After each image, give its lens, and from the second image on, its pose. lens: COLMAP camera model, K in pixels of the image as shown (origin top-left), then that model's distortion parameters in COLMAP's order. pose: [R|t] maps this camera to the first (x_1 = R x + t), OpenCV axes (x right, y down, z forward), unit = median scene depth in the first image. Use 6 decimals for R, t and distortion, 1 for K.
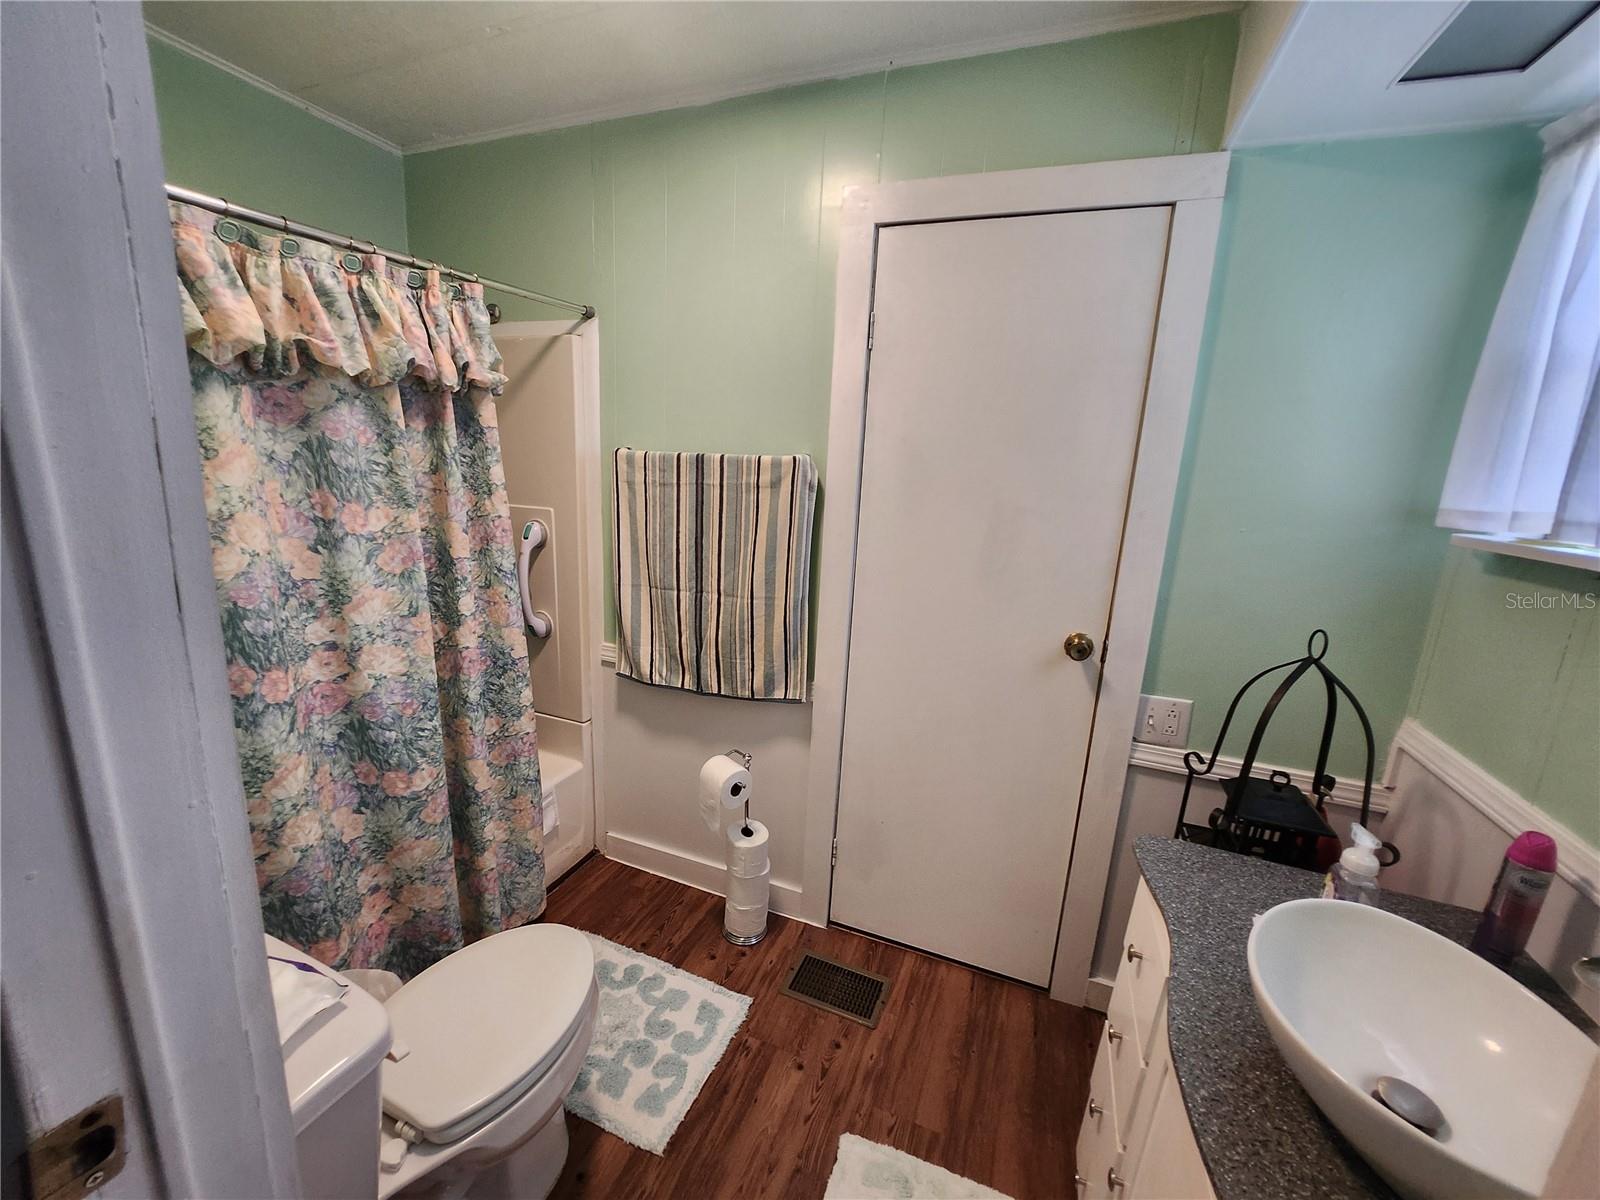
lens RADIAL K [[641.2, 0, 794.4], [0, 641.2, 596.0], [0, 0, 1]] dist [-0.021054, 0.001747]
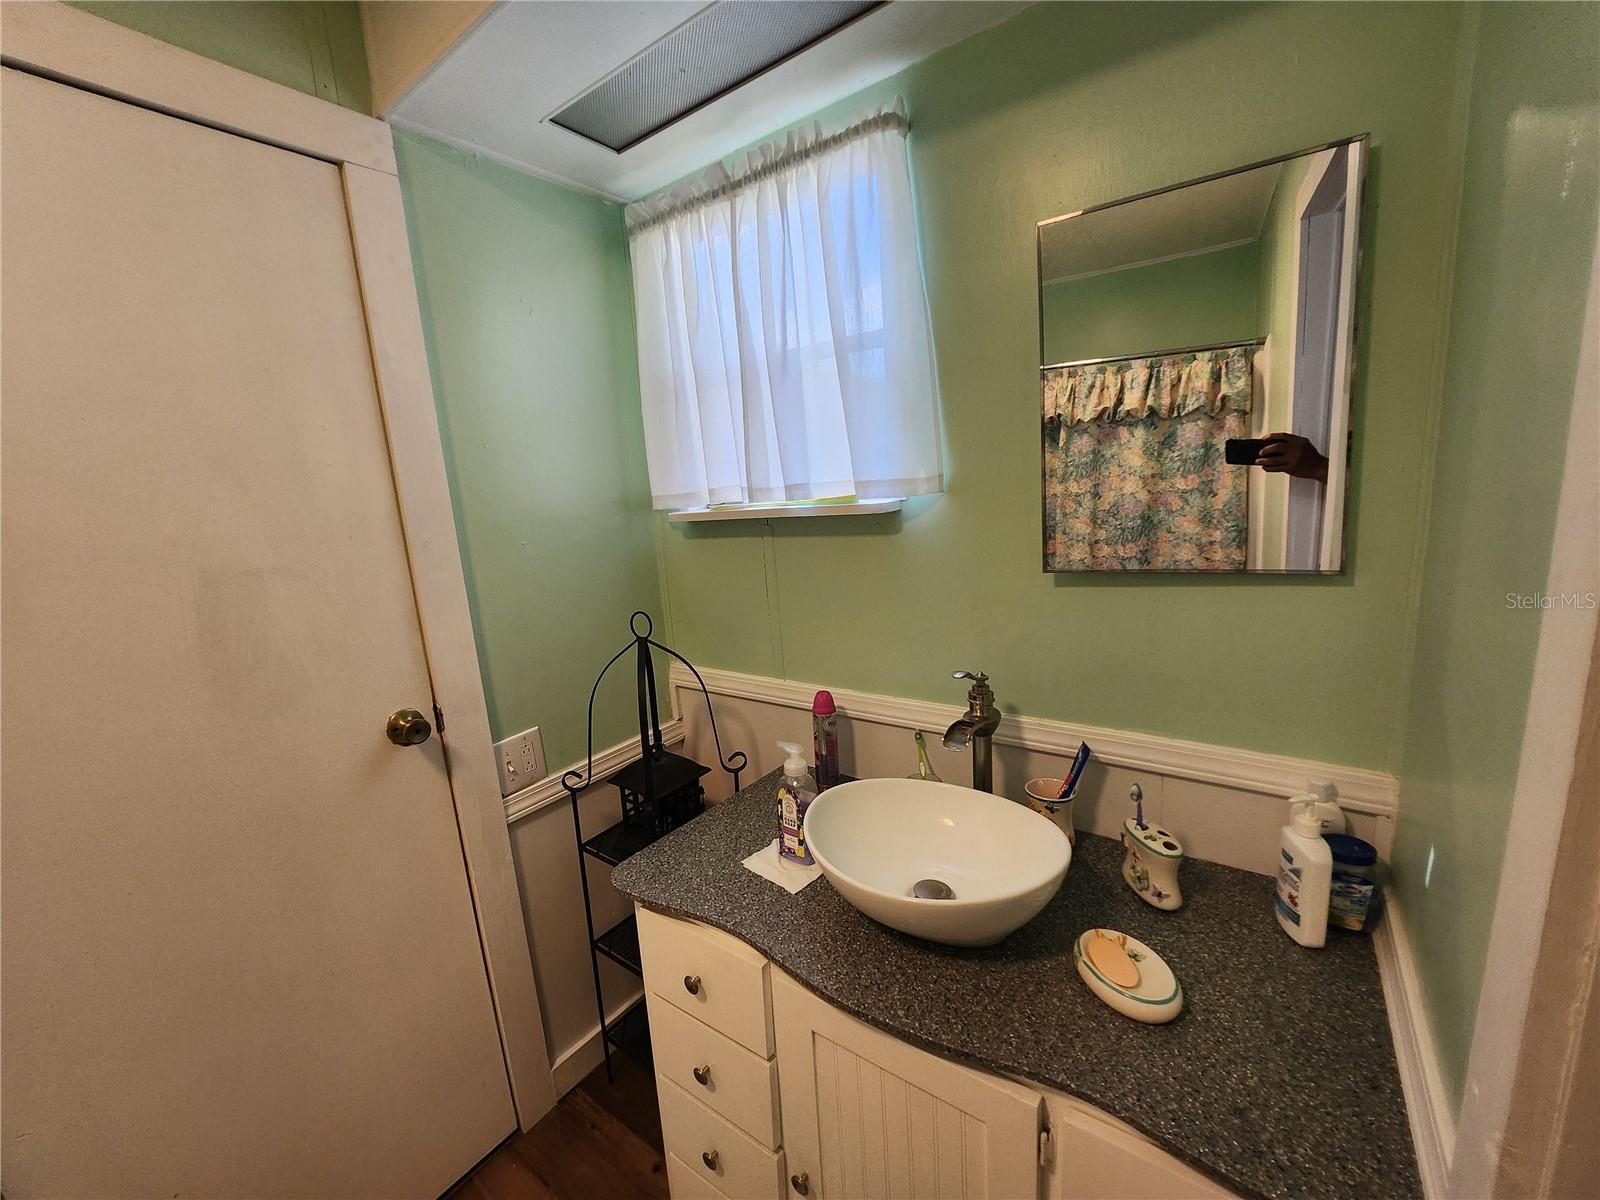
lens RADIAL K [[641.2, 0, 803.5], [0, 641.2, 598.6], [0, 0, 1]] dist [-0.021054, 0.001747]
pose [[0.235363, -0.242861, 0.941075, -0.125614], [0.288207, 0.942165, 0.171062, -0.060788], [-0.928192, 0.230963, 0.291745, 0.307777]]
